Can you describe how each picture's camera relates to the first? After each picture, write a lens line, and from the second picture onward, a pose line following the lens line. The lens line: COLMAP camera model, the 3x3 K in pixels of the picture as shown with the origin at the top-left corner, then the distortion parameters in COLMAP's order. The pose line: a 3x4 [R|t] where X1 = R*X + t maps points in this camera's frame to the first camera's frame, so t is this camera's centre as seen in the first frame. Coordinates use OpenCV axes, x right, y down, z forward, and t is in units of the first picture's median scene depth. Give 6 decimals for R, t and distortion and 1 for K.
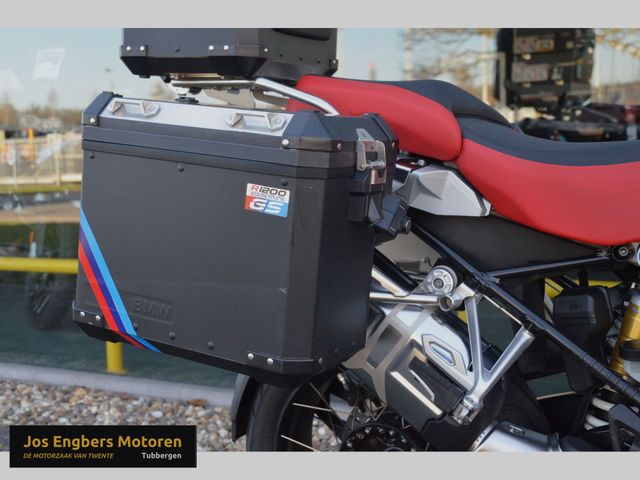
lens RADIAL K [[825.7, 0, 317.9], [0, 825.7, 229.7], [0, 0, 1]] dist [0.068978, 0.000000]
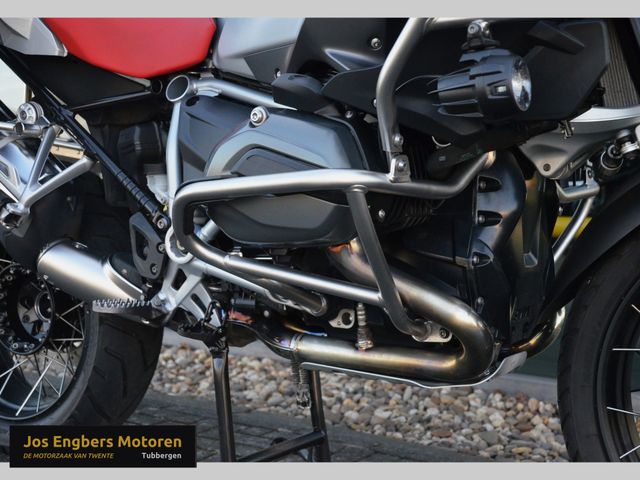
lens RADIAL K [[885.3, 0, 360.5], [0, 885.3, 244.0], [0, 0, 1]] dist [0.132870, 0.000000]
pose [[0.998168, 0.054808, -0.025615, 0.654035], [-0.055132, 0.998406, -0.012112, 0.232309], [0.024911, 0.013502, 0.999598, -0.220763]]
